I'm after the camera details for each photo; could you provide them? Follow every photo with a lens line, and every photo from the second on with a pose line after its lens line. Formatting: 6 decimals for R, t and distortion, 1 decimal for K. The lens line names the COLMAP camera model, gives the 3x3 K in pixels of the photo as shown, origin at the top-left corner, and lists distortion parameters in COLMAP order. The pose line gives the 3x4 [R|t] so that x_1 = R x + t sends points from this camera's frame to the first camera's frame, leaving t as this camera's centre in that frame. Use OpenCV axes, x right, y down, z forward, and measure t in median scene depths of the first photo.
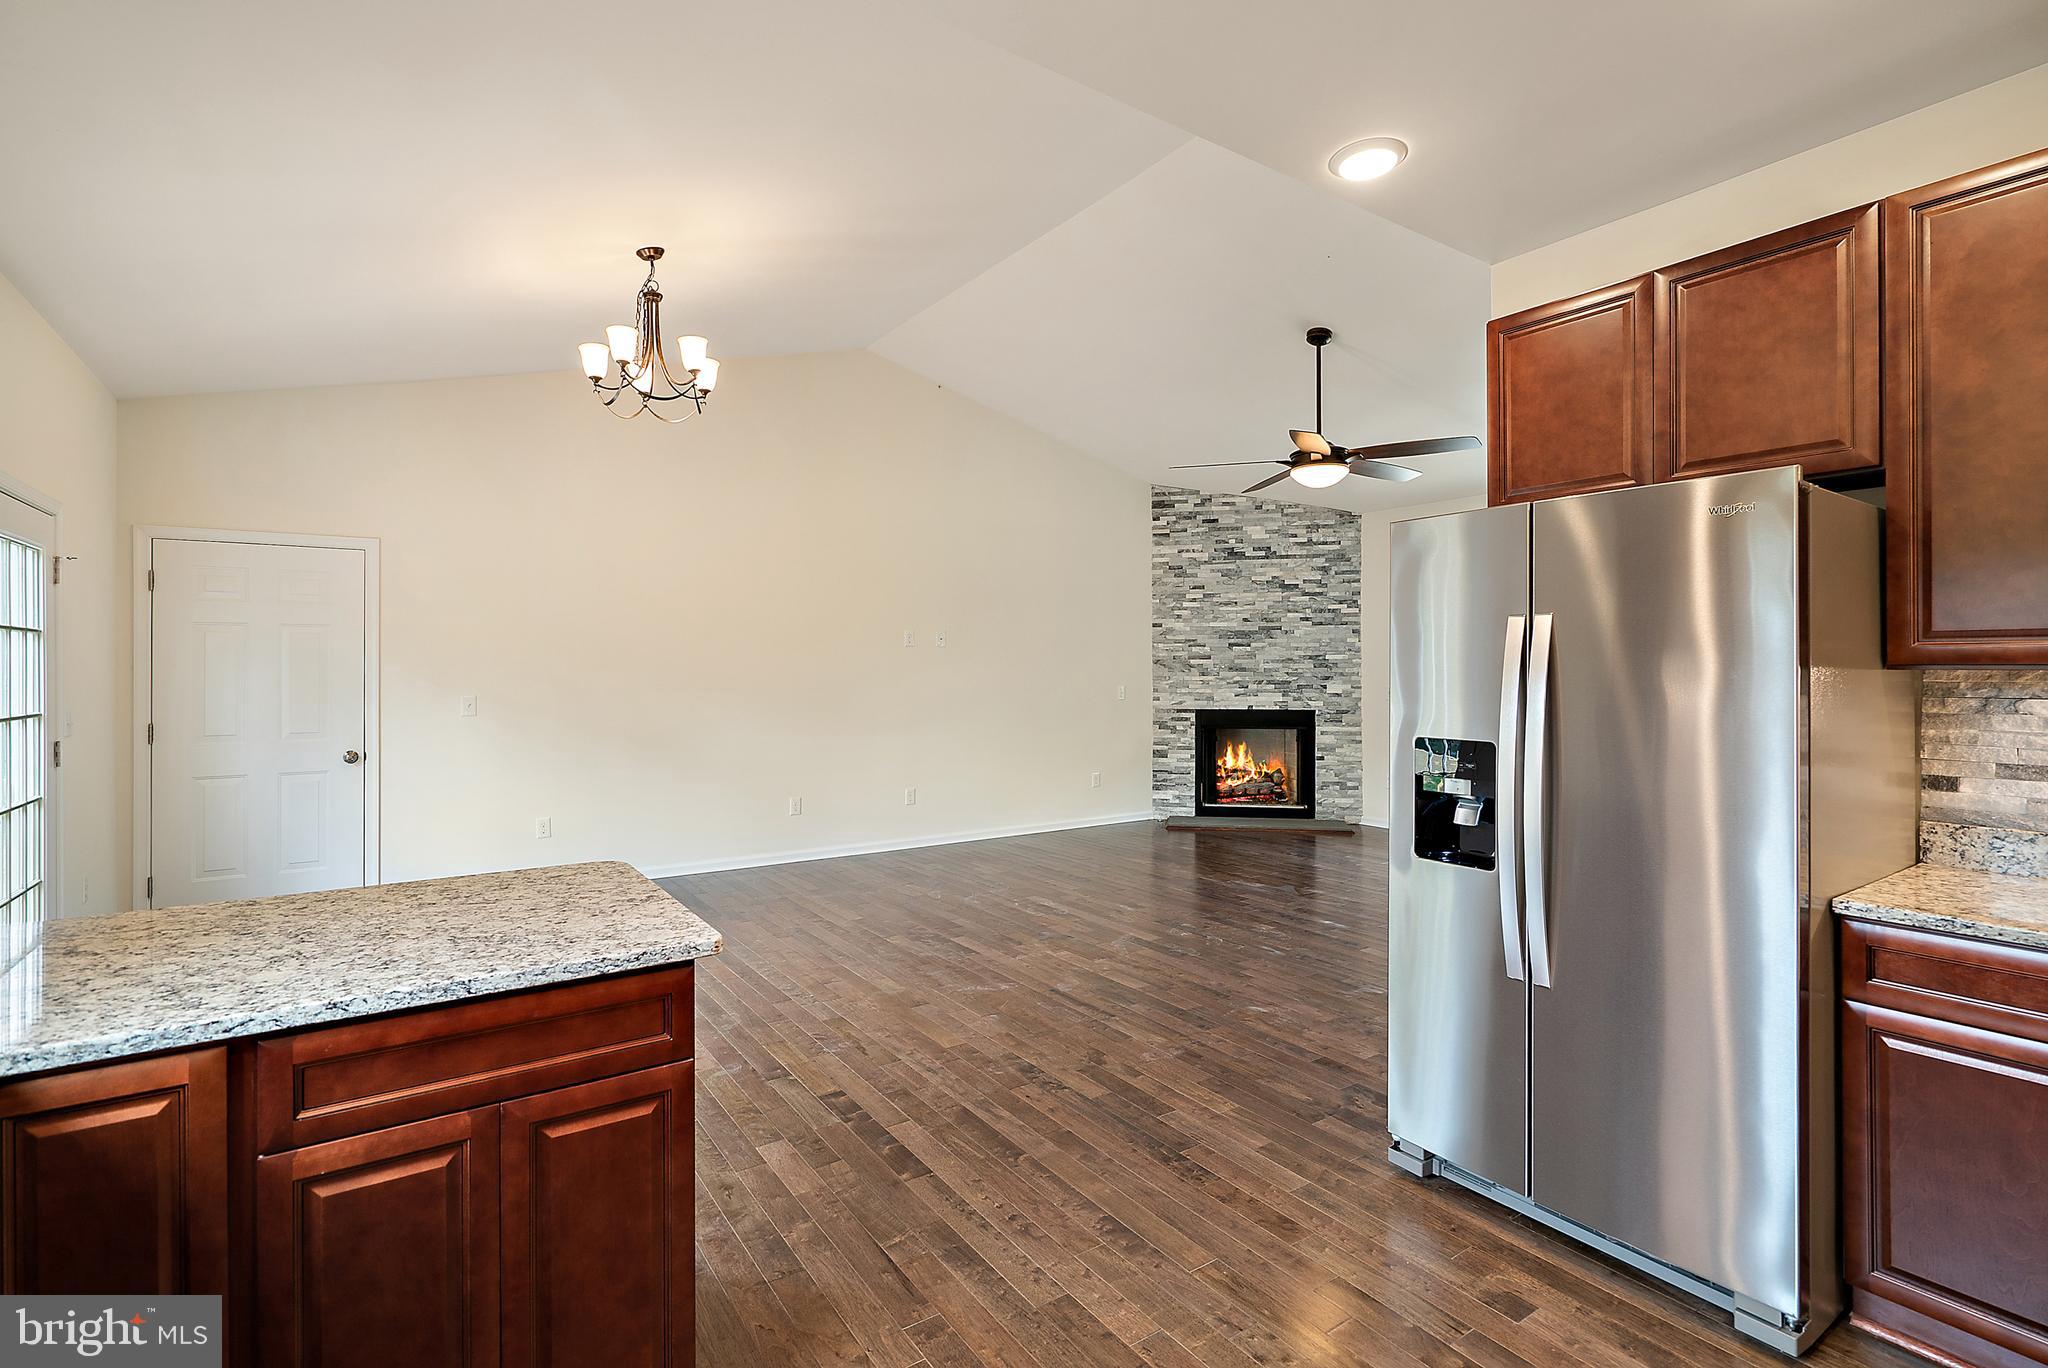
lens RADIAL K [[942.3, 0, 1010.6], [0, 942.3, 669.1], [0, 0, 1]] dist [-0.010757, 0.000363]
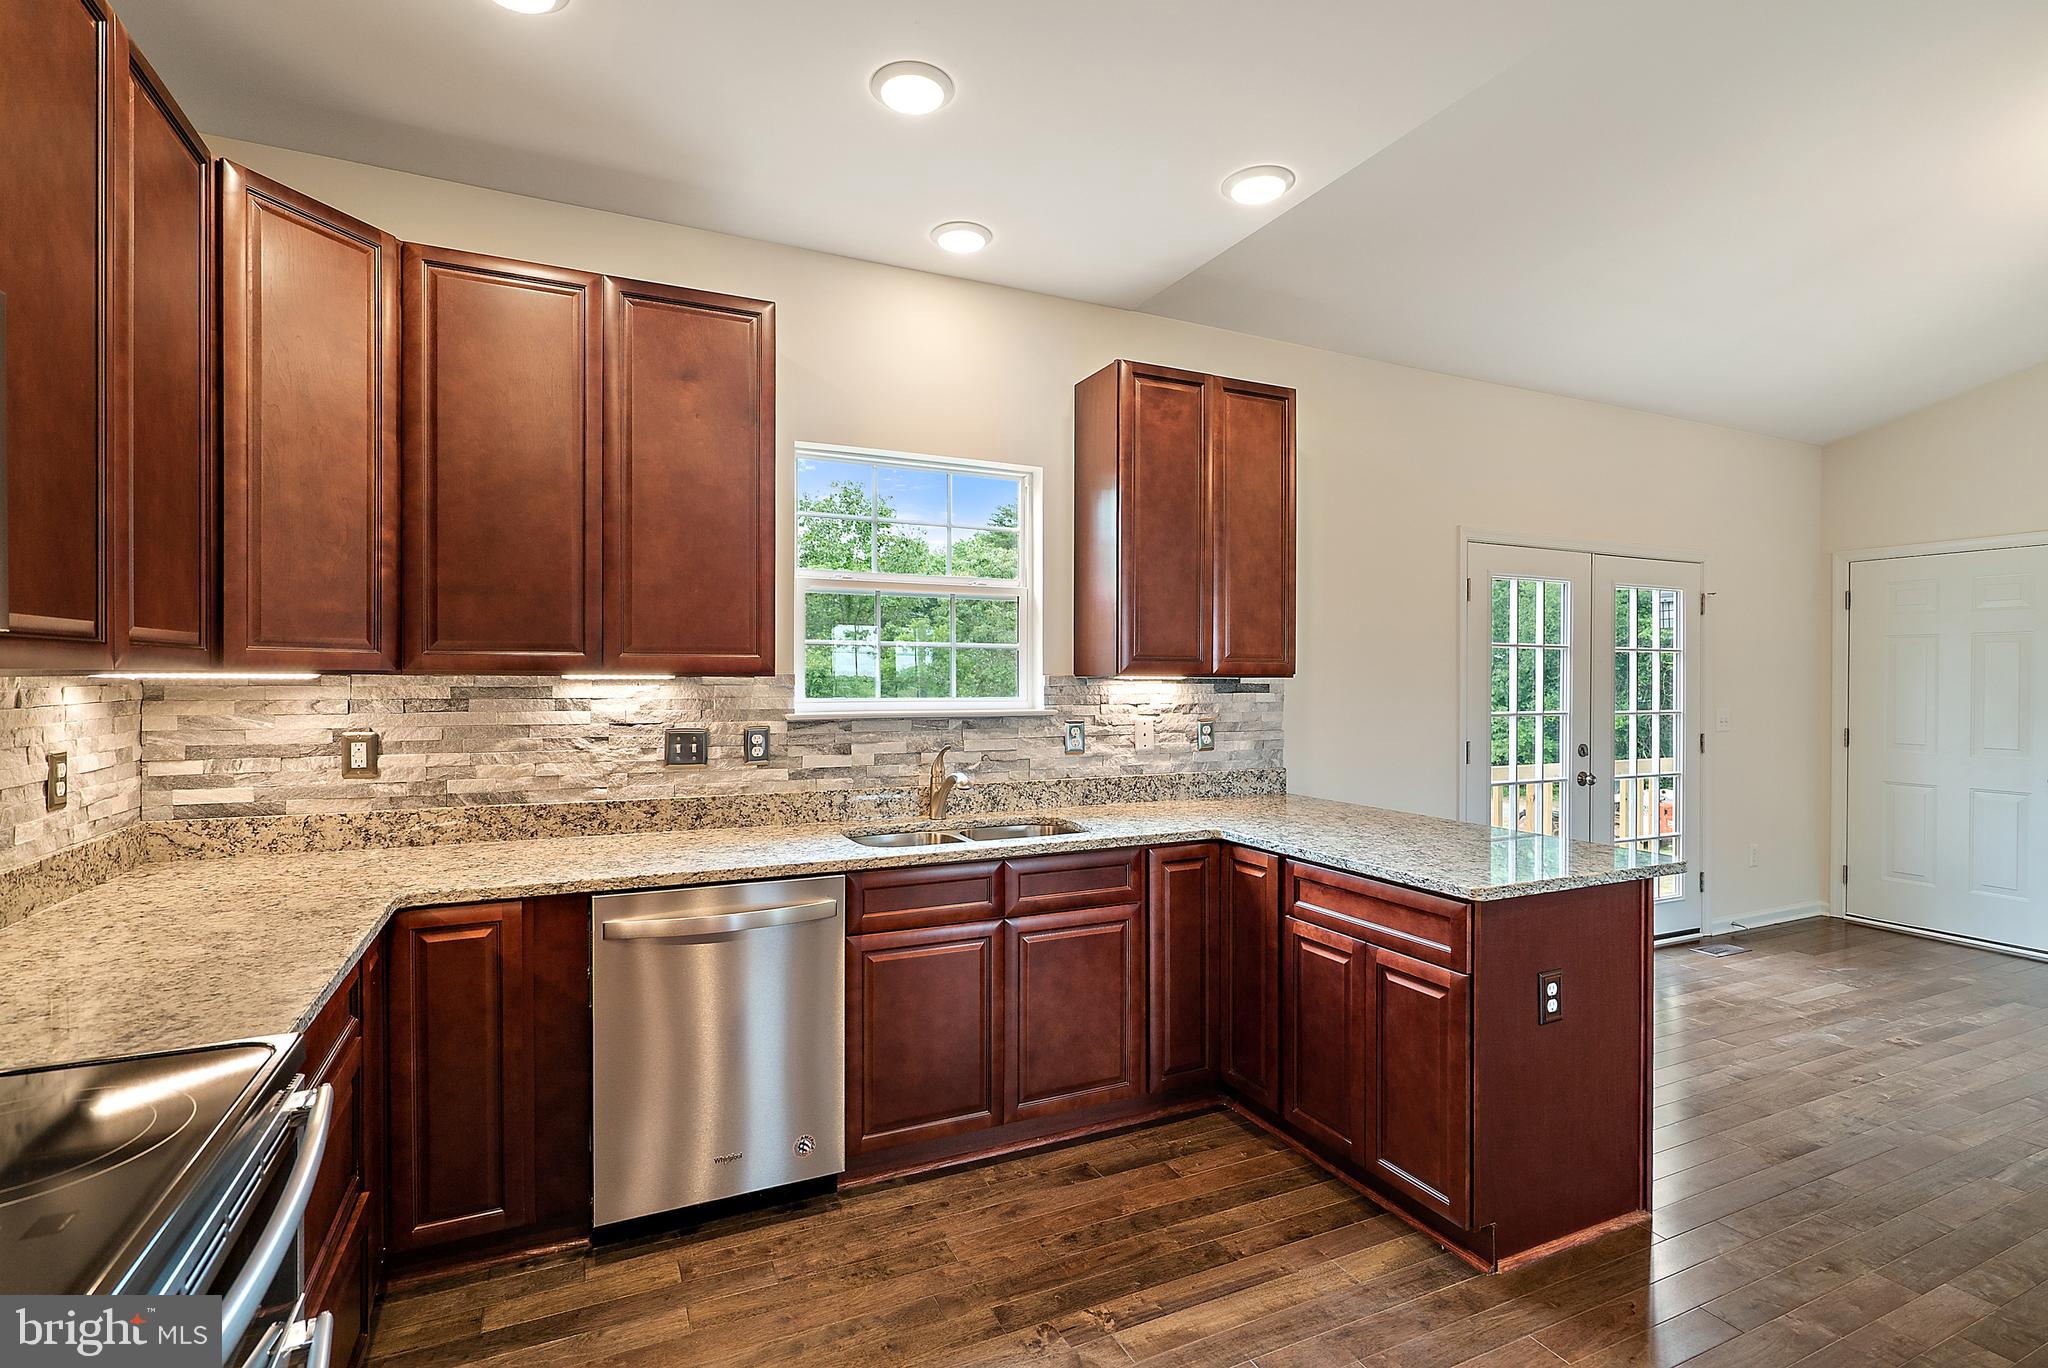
lens RADIAL K [[942.3, 0, 1013.6], [0, 942.3, 676.8], [0, 0, 1]] dist [-0.010757, 0.000363]
pose [[-0.161651, -0.000120, -0.986848, 0.715634], [-0.002235, 0.999997, 0.000245, -0.001130], [0.986845, 0.002245, -0.161651, 0.395524]]
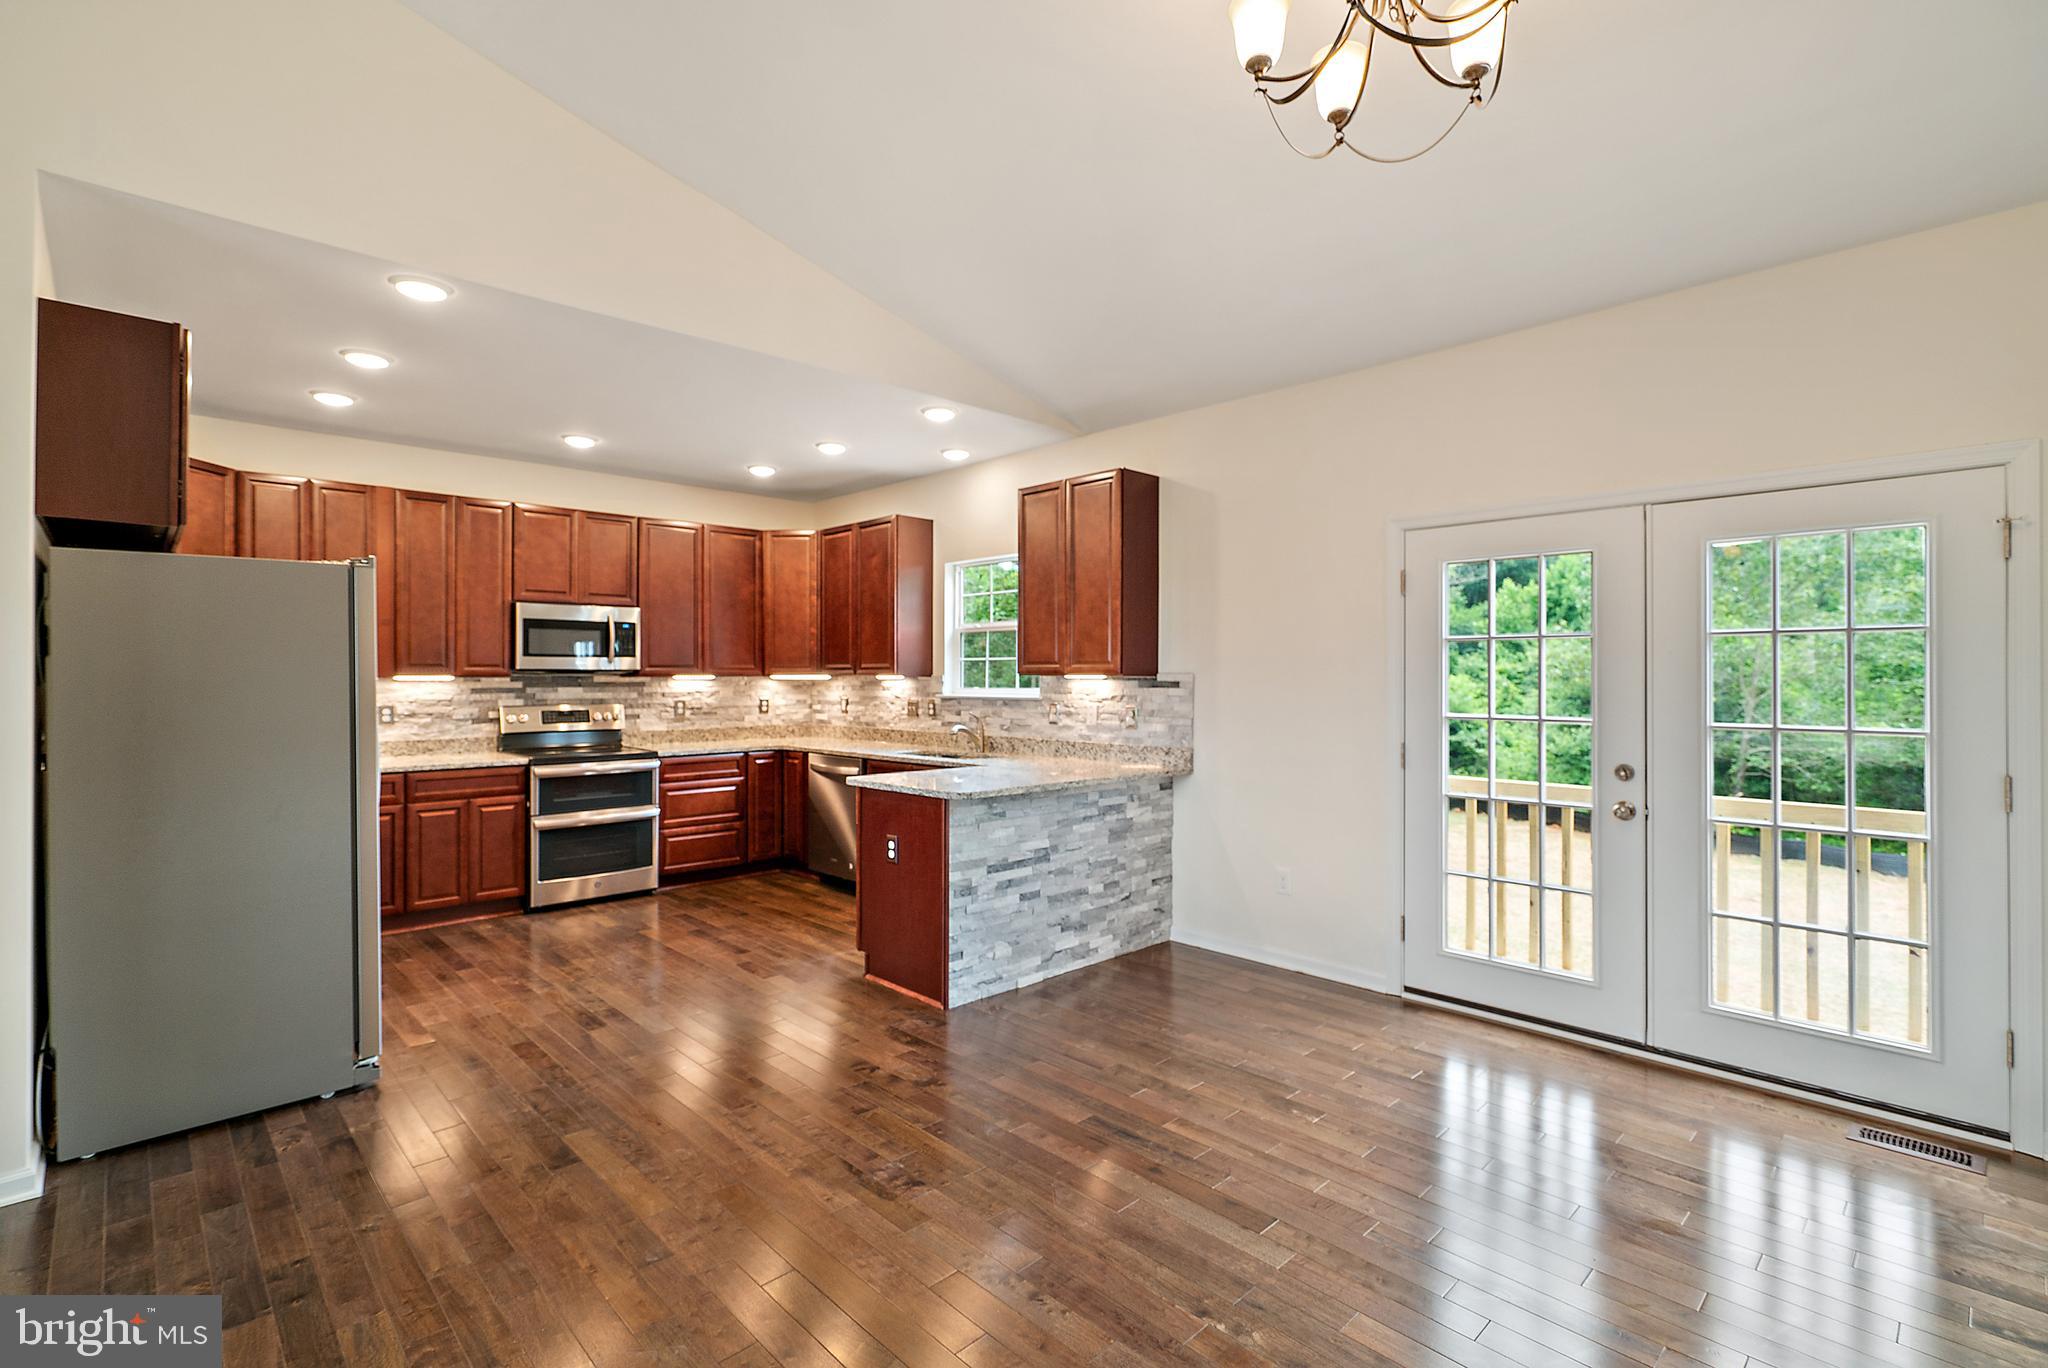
lens RADIAL K [[942.3, 0, 1012.8], [0, 942.3, 680.5], [0, 0, 1]] dist [-0.010757, 0.000363]
pose [[-0.986327, 0.000598, -0.164799, -0.233062], [0.000317, 0.999998, 0.001731, 0.004915], [0.164800, 0.001655, -0.986326, 2.521010]]
